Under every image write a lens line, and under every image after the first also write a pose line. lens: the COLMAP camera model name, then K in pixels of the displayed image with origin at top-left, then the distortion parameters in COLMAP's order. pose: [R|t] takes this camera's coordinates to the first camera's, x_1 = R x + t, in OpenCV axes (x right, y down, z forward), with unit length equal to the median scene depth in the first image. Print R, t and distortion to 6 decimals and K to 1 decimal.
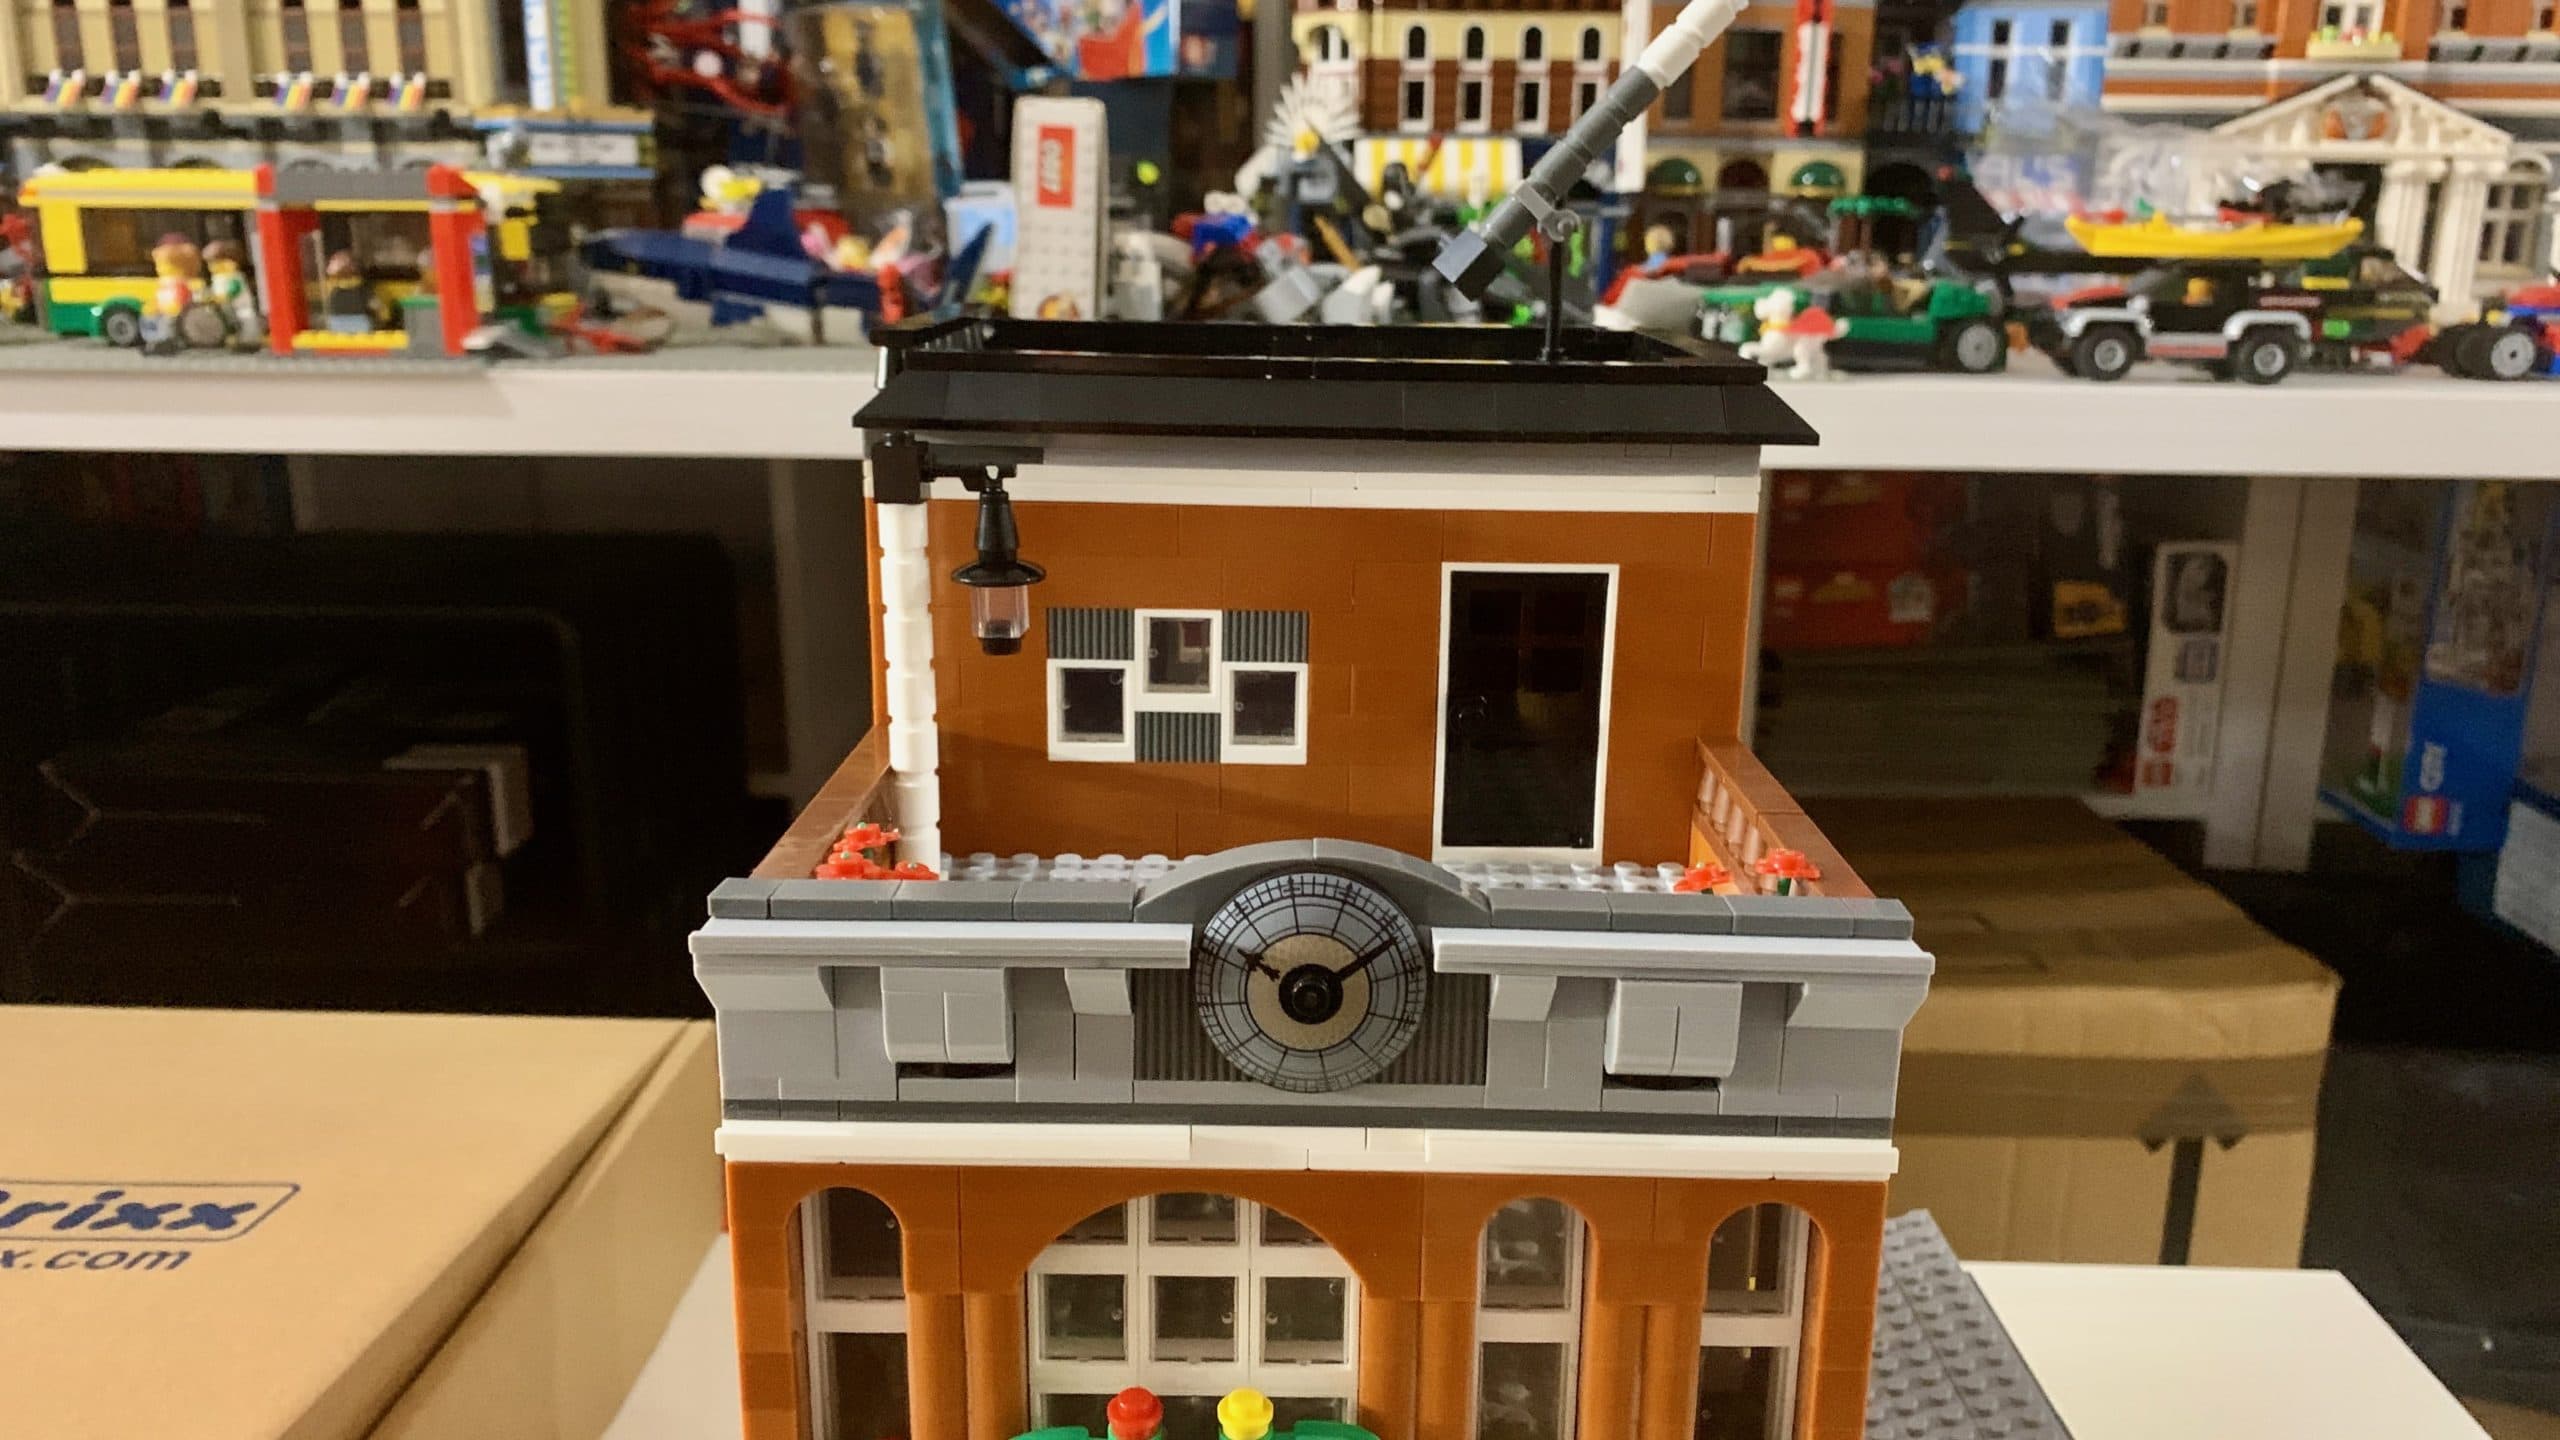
lens RADIAL K [[2066.5, 0, 1290.9], [0, 2066.5, 711.3], [0, 0, 1]] dist [0.003664, 0.004962]
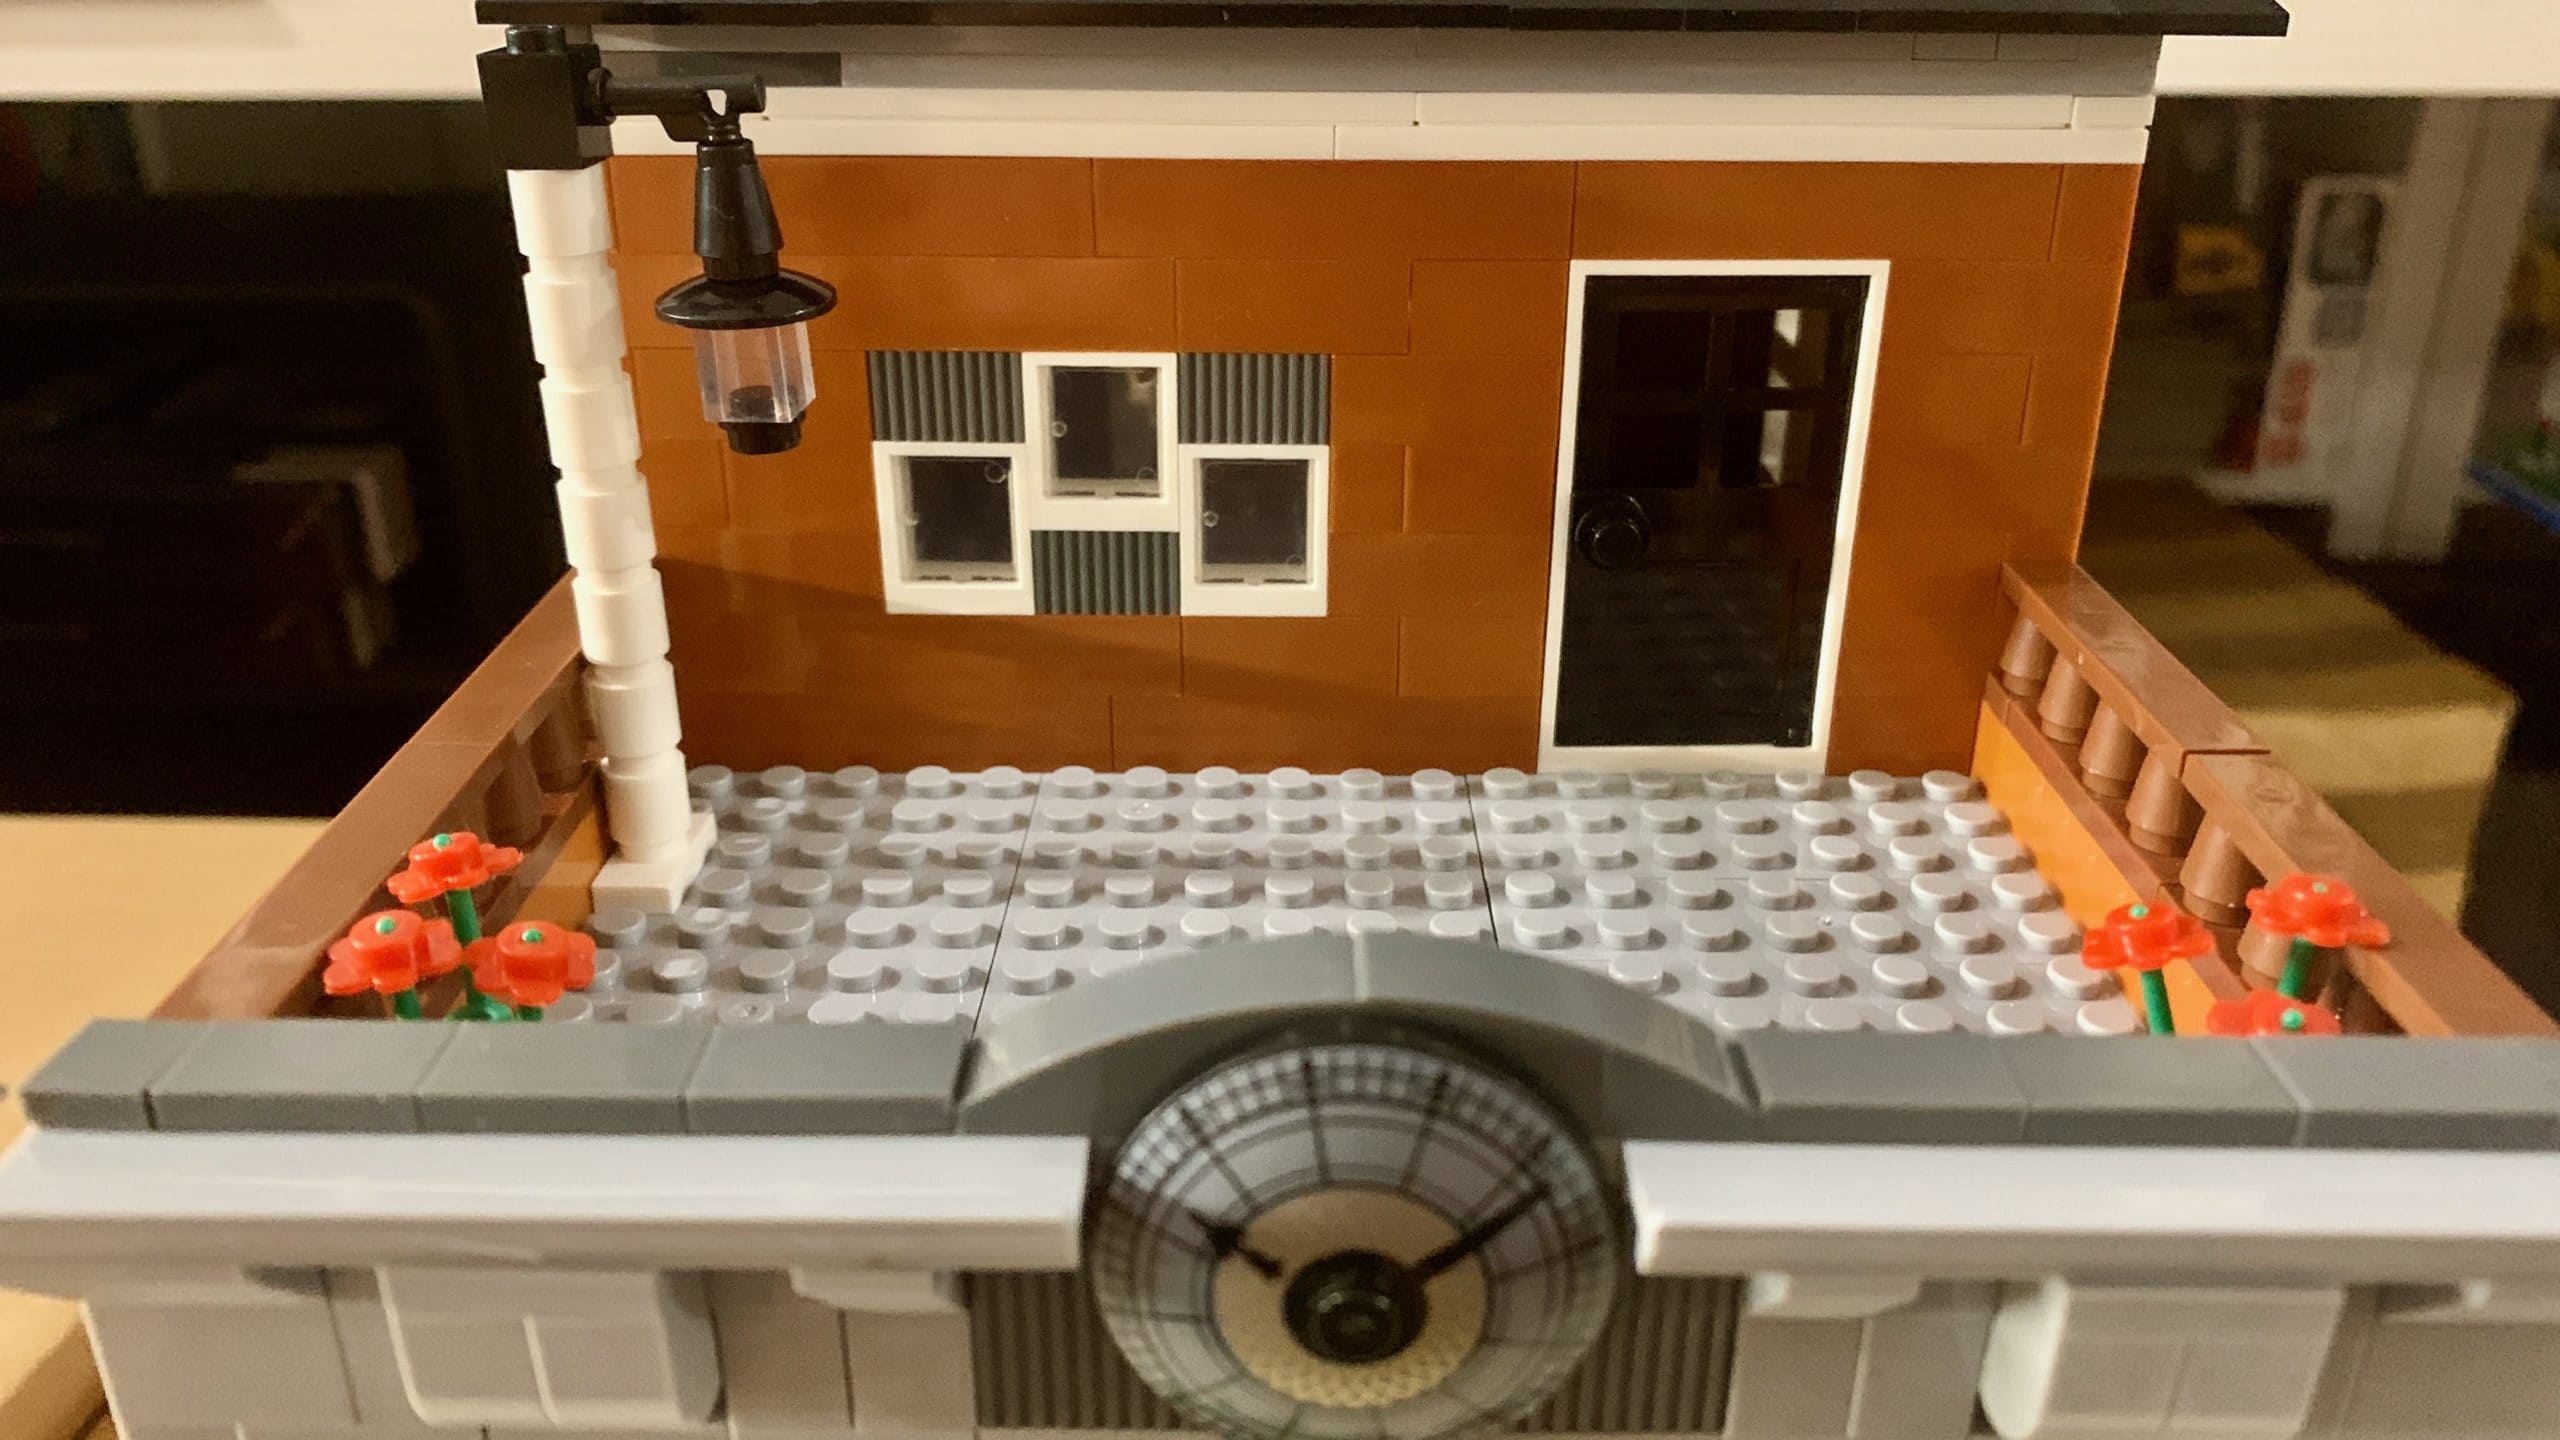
lens RADIAL K [[2066.5, 0, 1290.9], [0, 2066.5, 711.3], [0, 0, 1]] dist [0.003664, 0.004962]
pose [[0.999935, -0.010429, -0.004564, -0.000570], [0.011046, 0.985816, 0.167463, -0.045690], [0.002753, -0.167503, 0.985868, 0.420289]]
